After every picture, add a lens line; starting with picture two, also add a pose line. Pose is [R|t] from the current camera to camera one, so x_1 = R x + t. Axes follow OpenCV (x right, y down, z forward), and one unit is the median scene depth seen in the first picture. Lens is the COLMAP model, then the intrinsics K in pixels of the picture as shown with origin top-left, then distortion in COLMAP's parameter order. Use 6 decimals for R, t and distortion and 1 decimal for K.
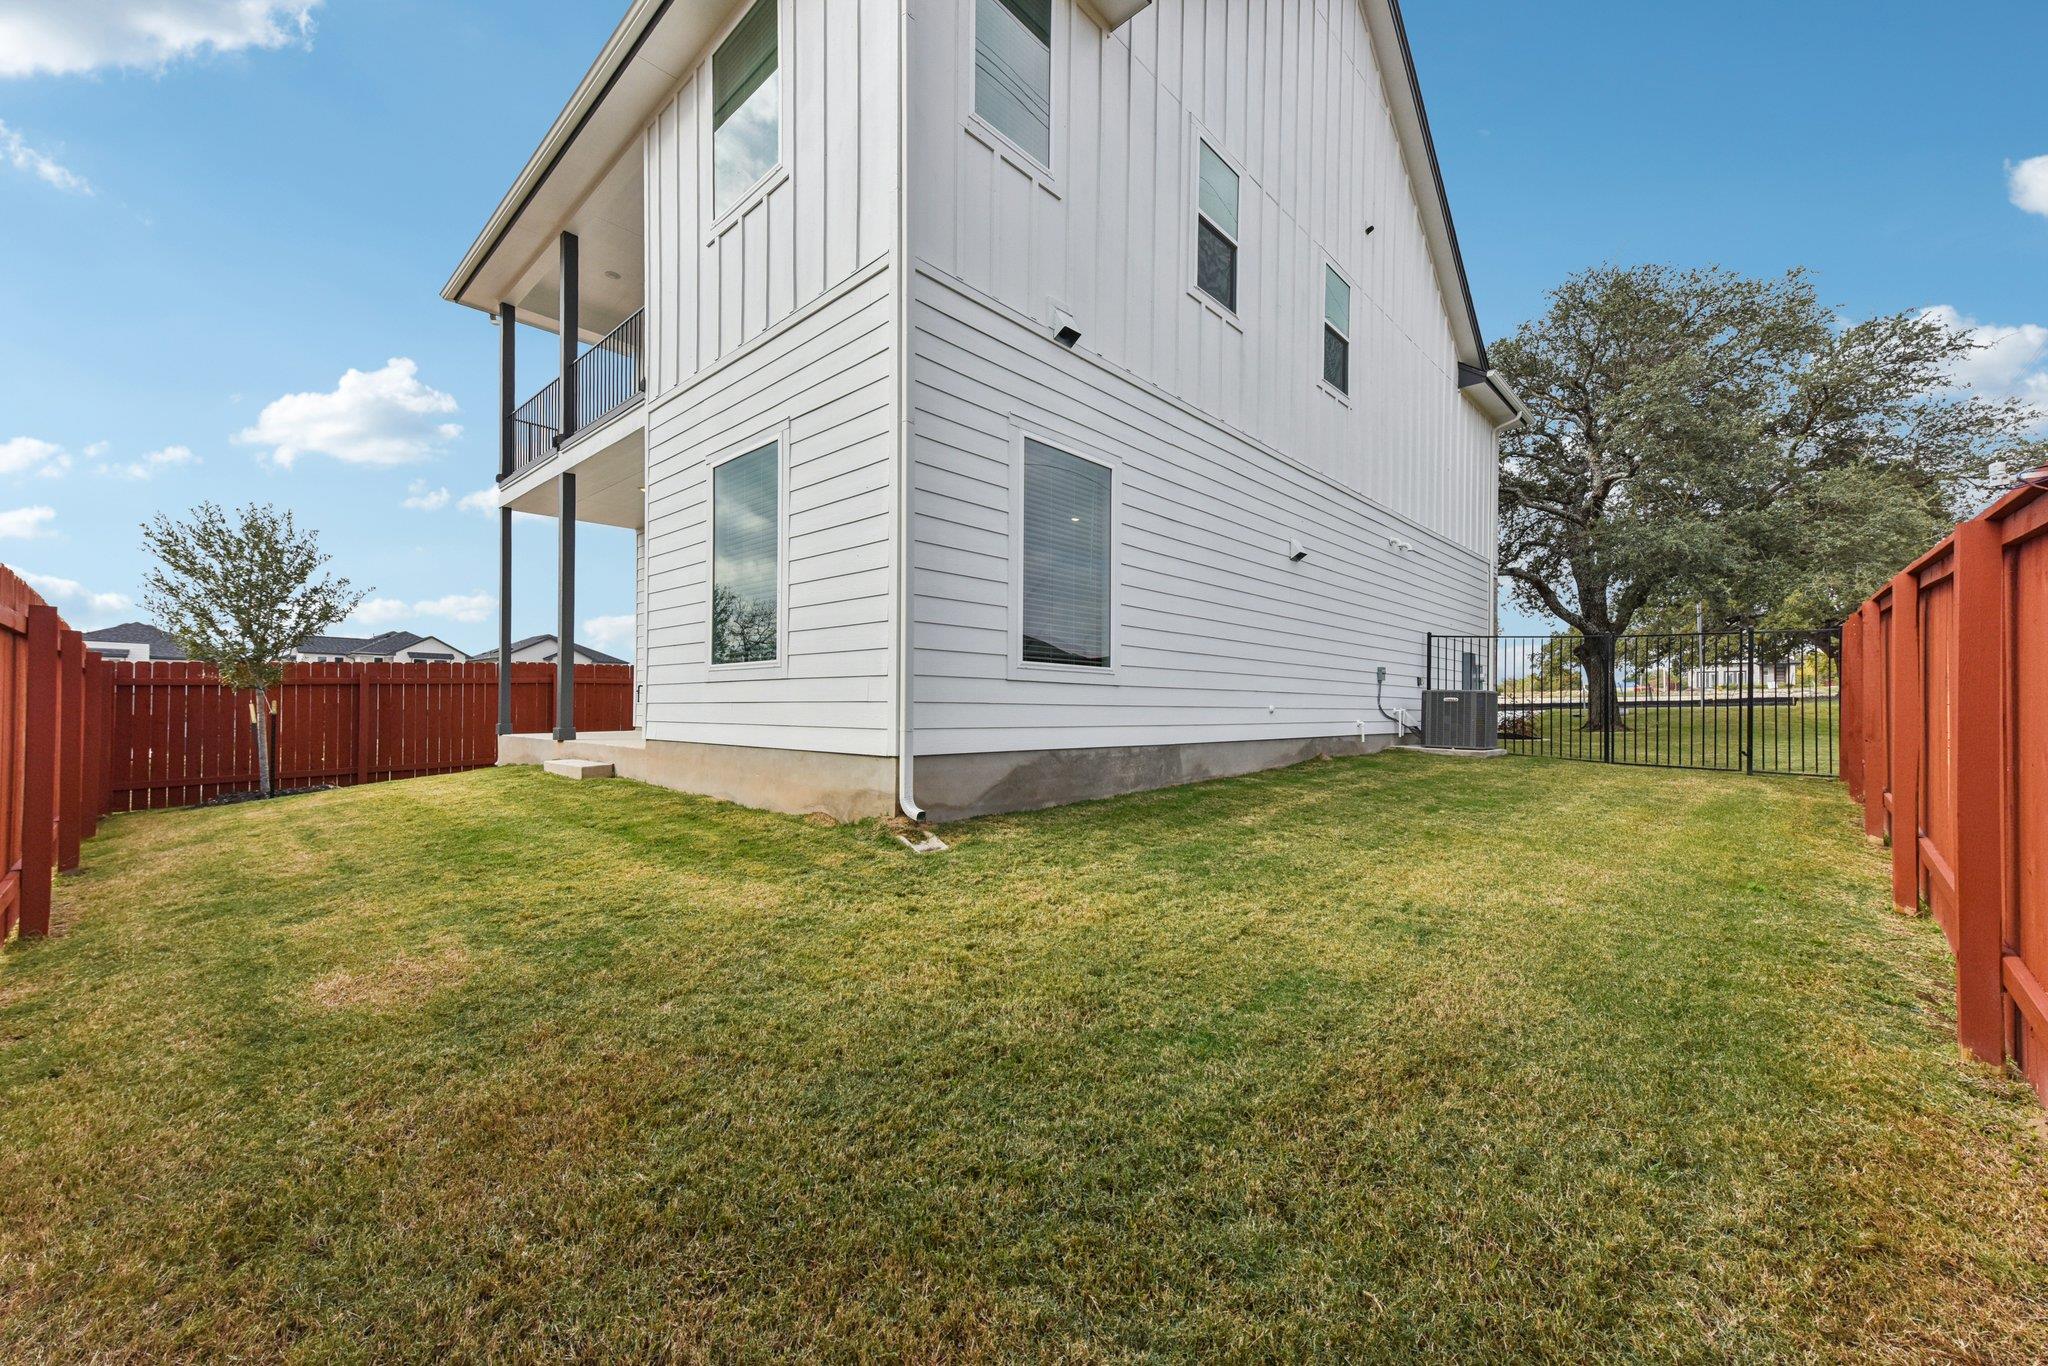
lens RADIAL K [[799.7, 0, 1034.2], [0, 799.7, 675.1], [0, 0, 1]] dist [0.029966, -0.000089]
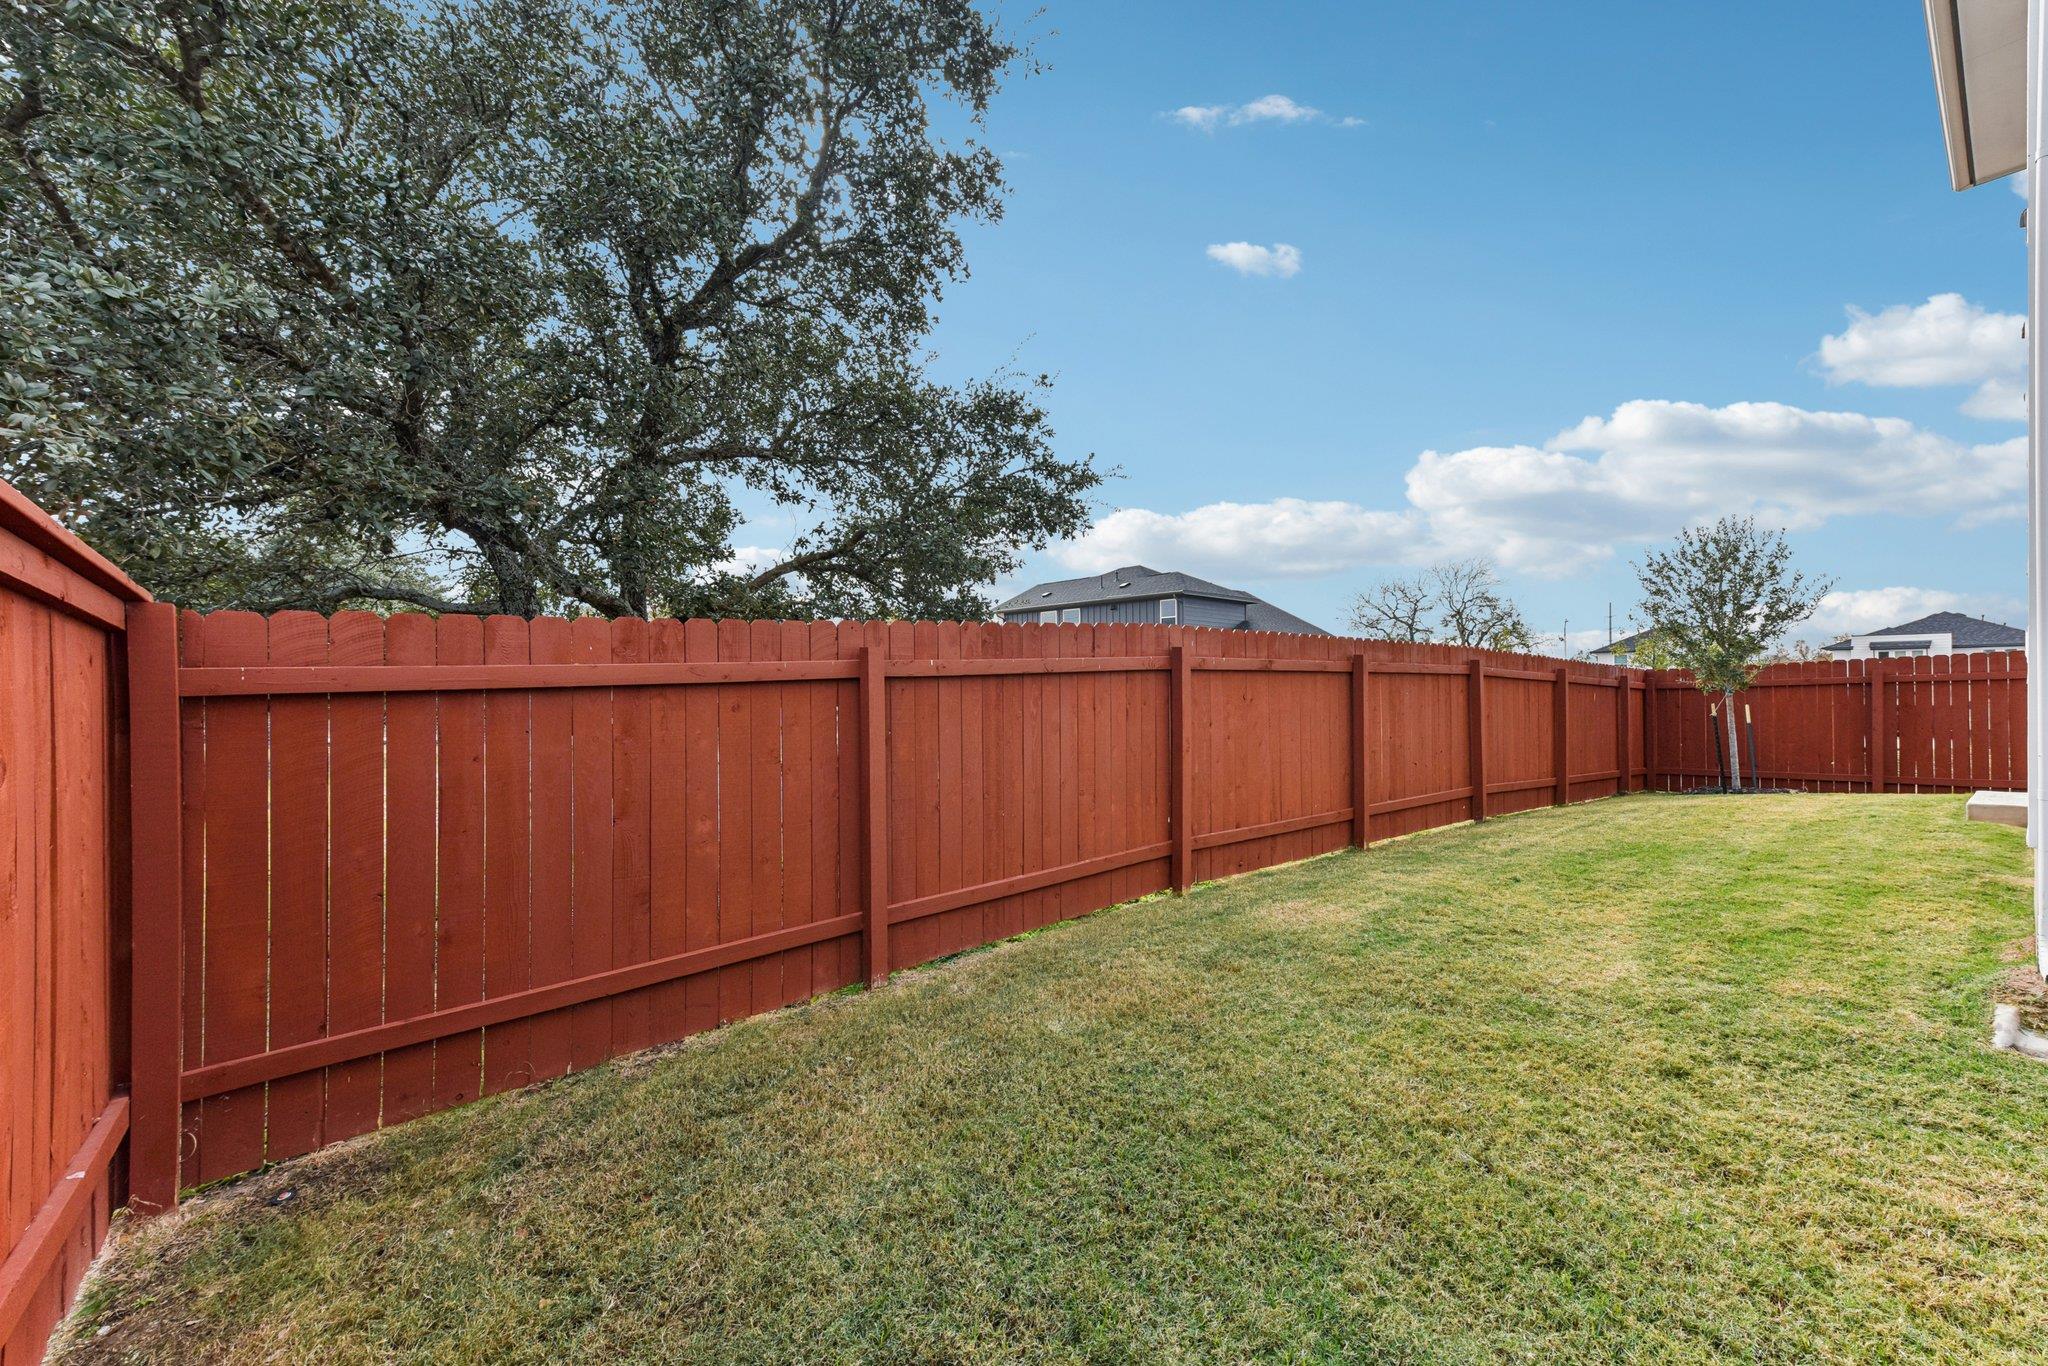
lens RADIAL K [[799.7, 0, 1034.2], [0, 799.7, 675.1], [0, 0, 1]] dist [0.029966, -0.000089]
pose [[-0.158686, -0.026654, -0.986969, 0.261983], [0.043602, 0.998471, -0.033975, -0.007820], [0.986366, -0.048425, -0.157281, 0.288610]]
